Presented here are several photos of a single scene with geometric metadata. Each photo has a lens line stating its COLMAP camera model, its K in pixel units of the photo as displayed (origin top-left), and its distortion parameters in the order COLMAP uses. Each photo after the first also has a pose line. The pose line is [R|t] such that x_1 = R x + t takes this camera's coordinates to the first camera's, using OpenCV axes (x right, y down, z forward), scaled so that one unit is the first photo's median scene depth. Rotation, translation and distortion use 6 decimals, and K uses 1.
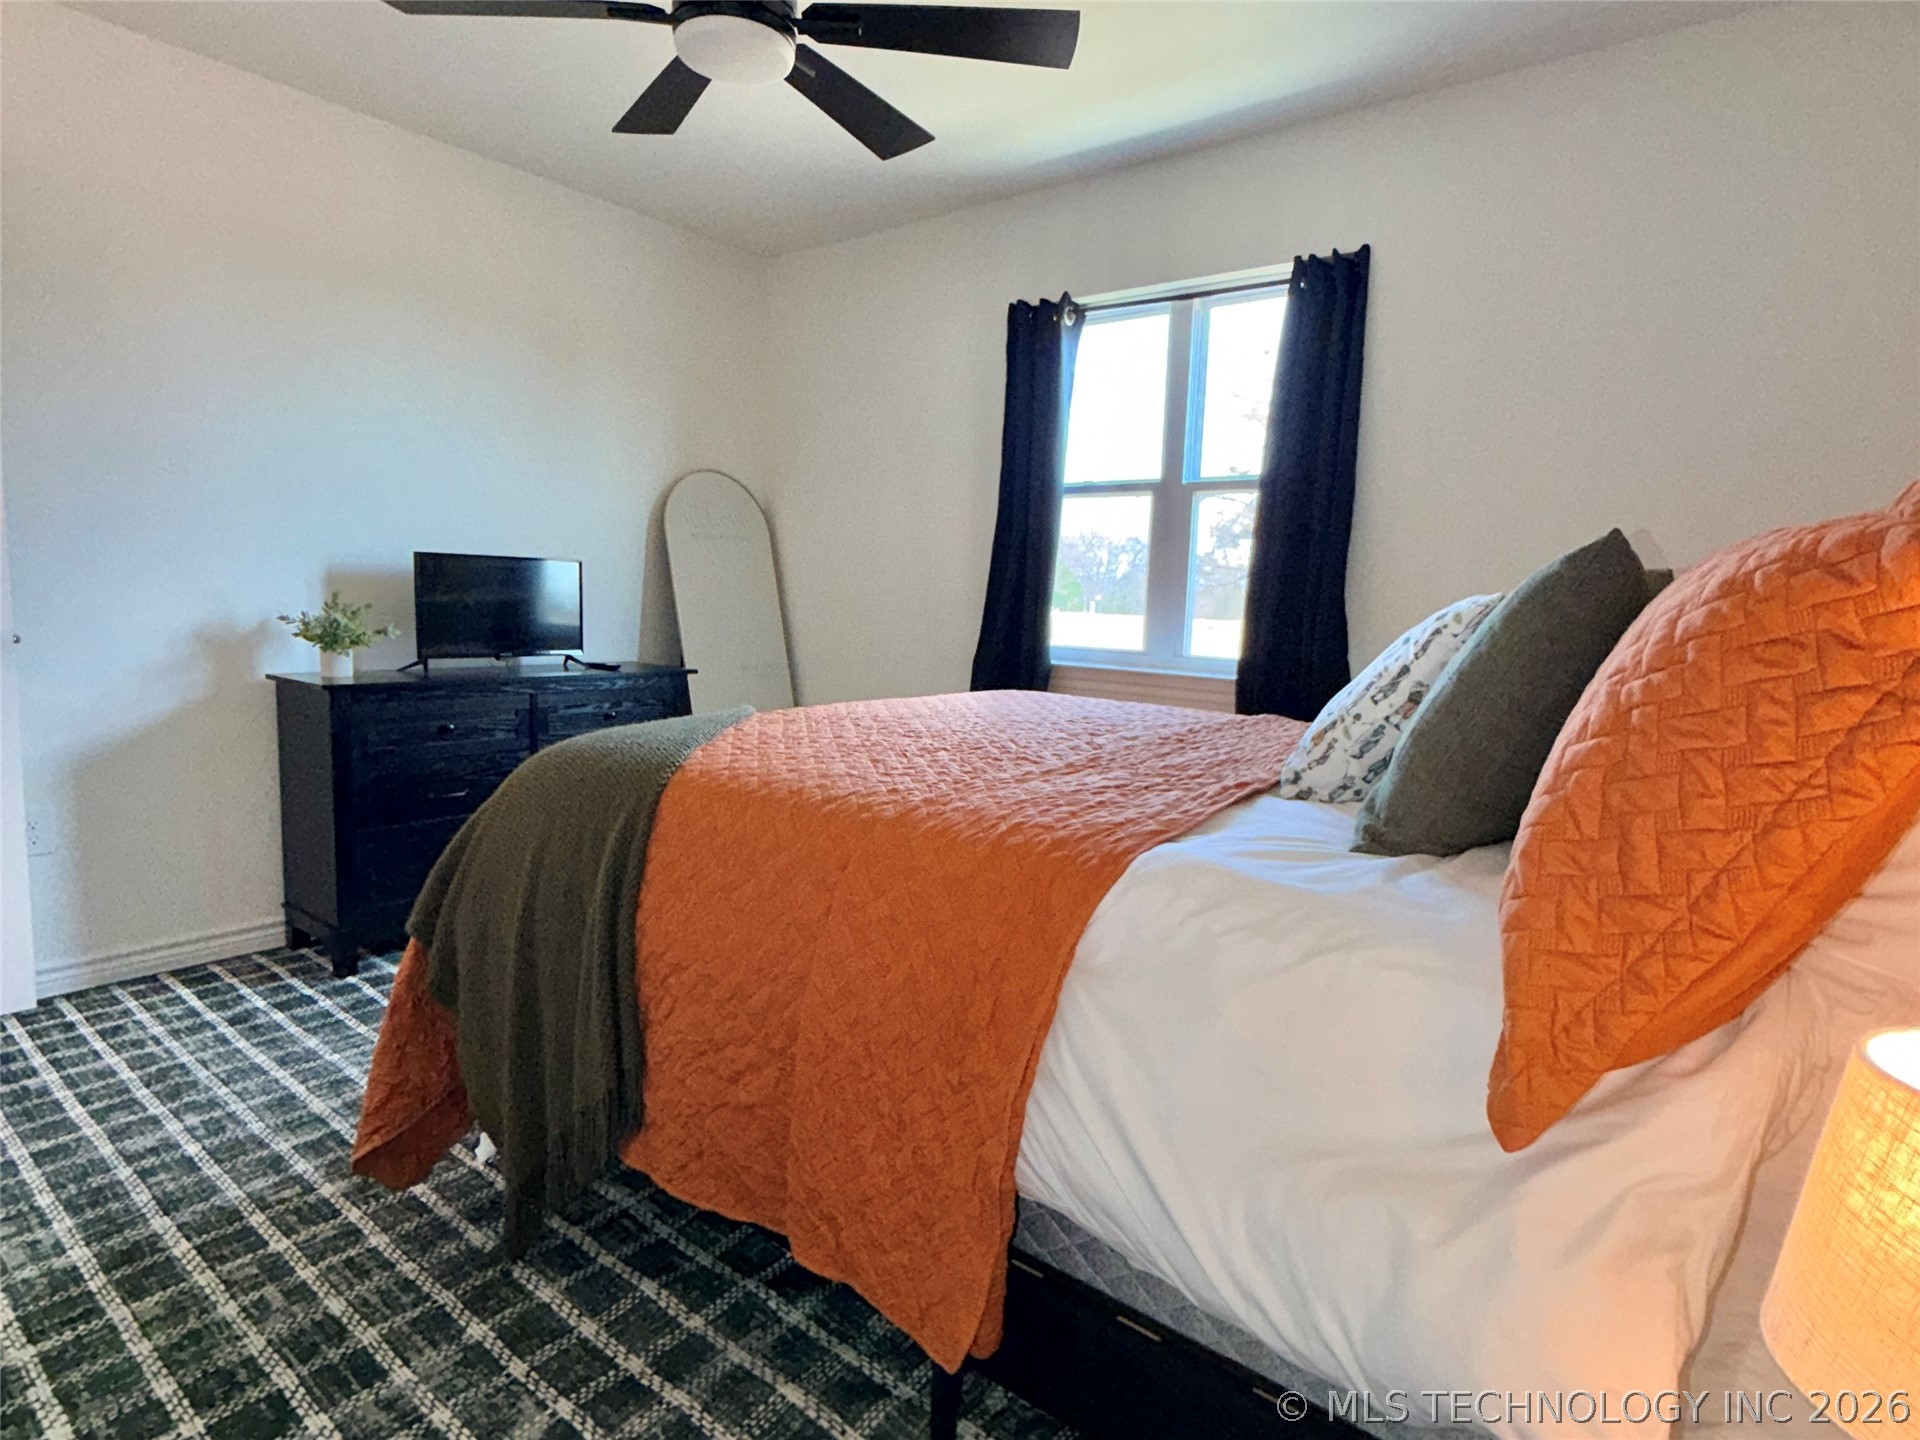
lens RADIAL K [[1019.8, 0, 964.4], [0, 1019.8, 713.5], [0, 0, 1]] dist [0.000871, -0.000457]
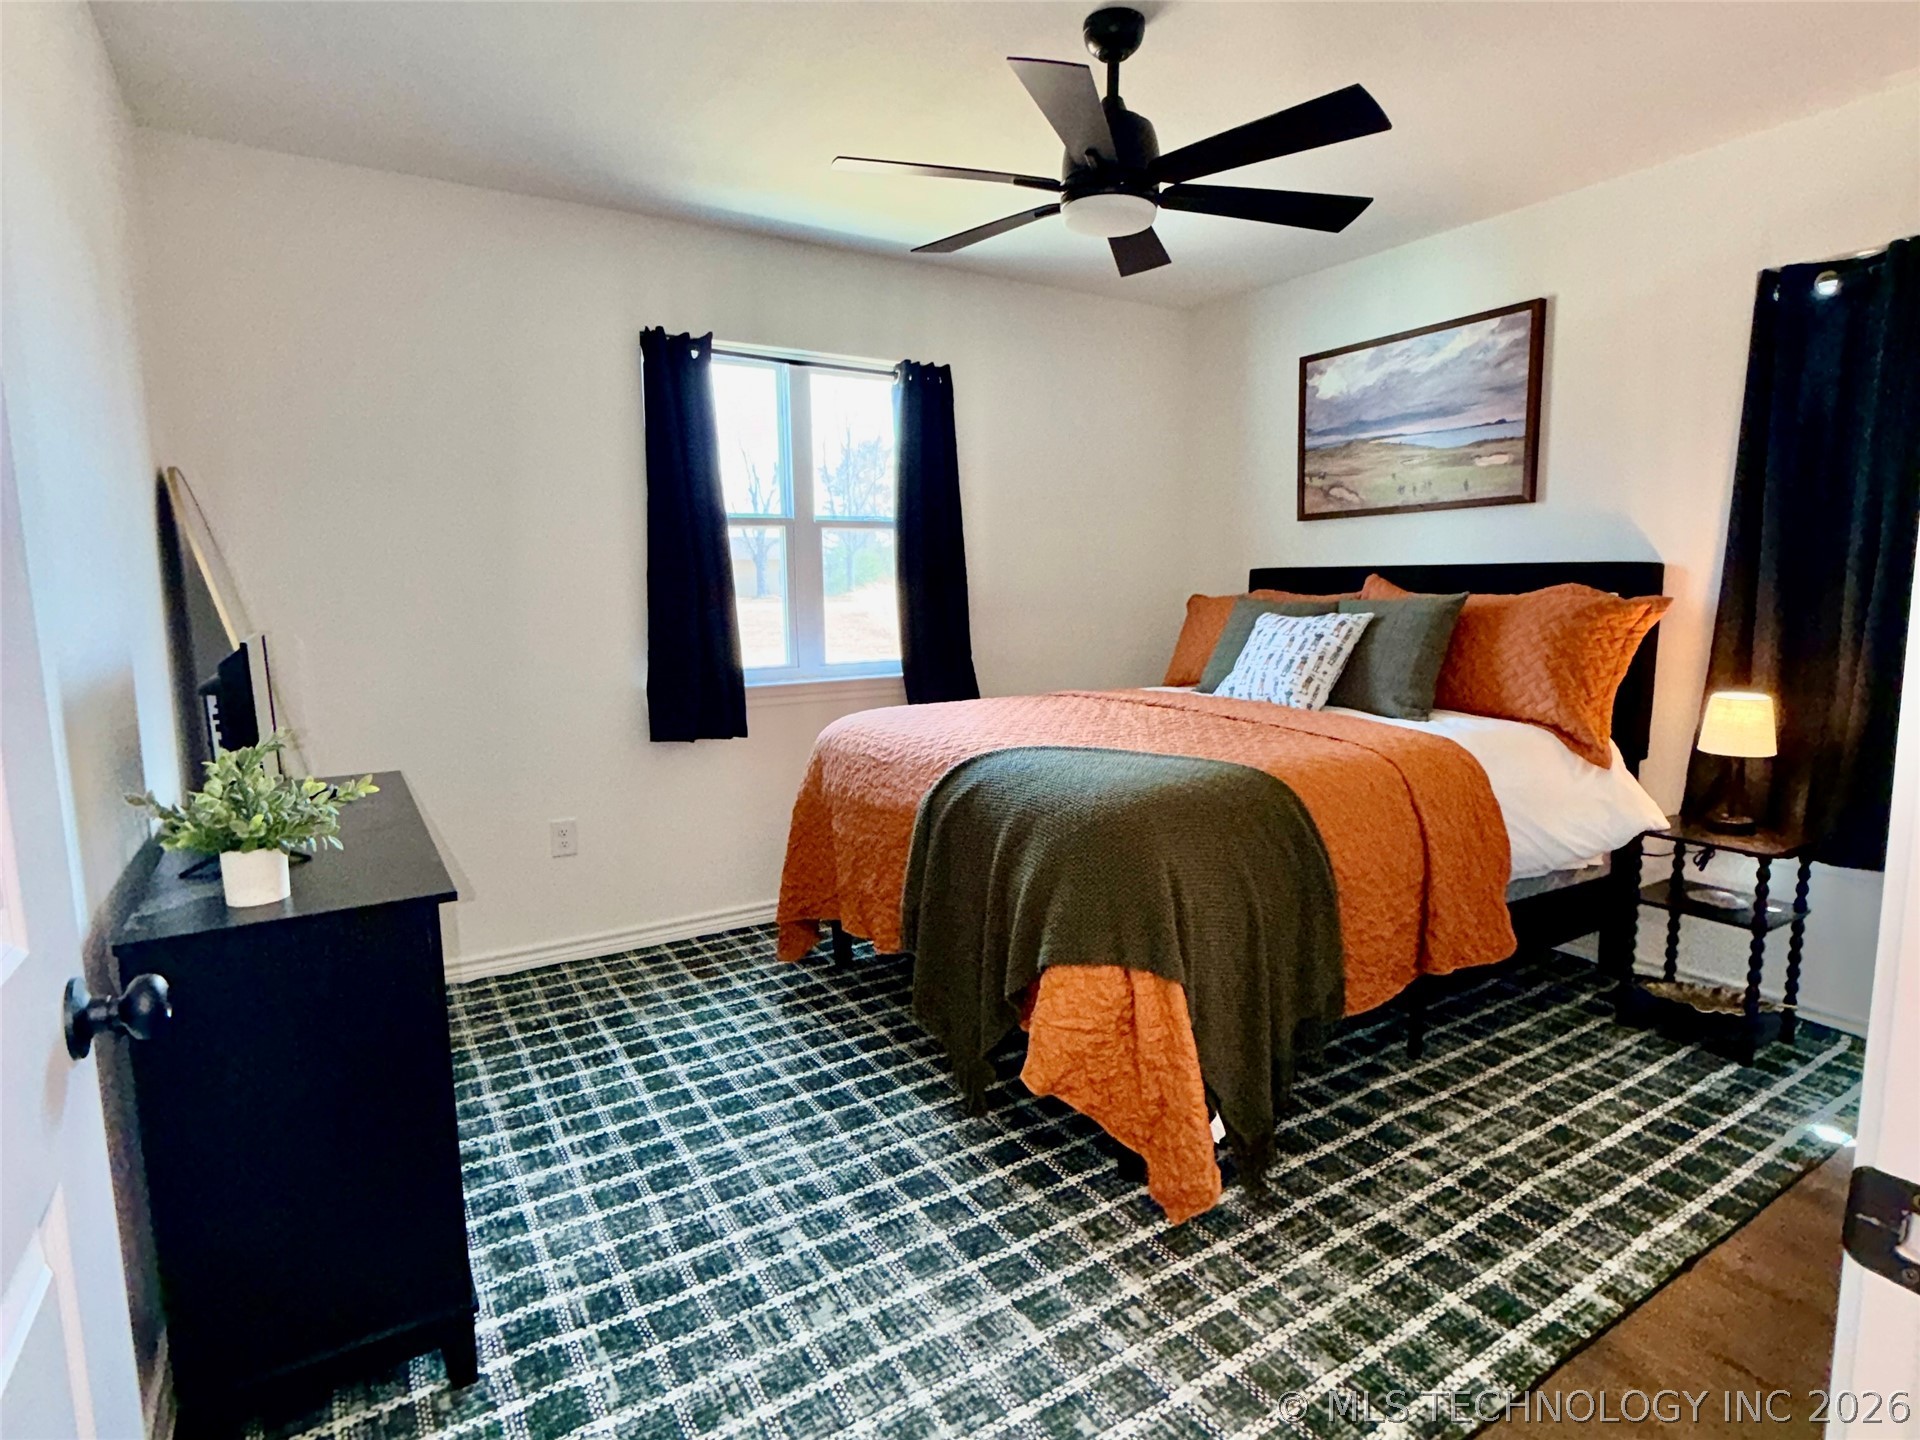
lens RADIAL K [[1019.8, 0, 964.4], [0, 1019.8, 713.5], [0, 0, 1]] dist [0.000871, -0.000457]
pose [[0.337769, -0.163321, 0.926951, -1.375055], [0.141527, 0.982446, 0.121528, -0.199108], [-0.930528, 0.090140, 0.354954, 0.695571]]
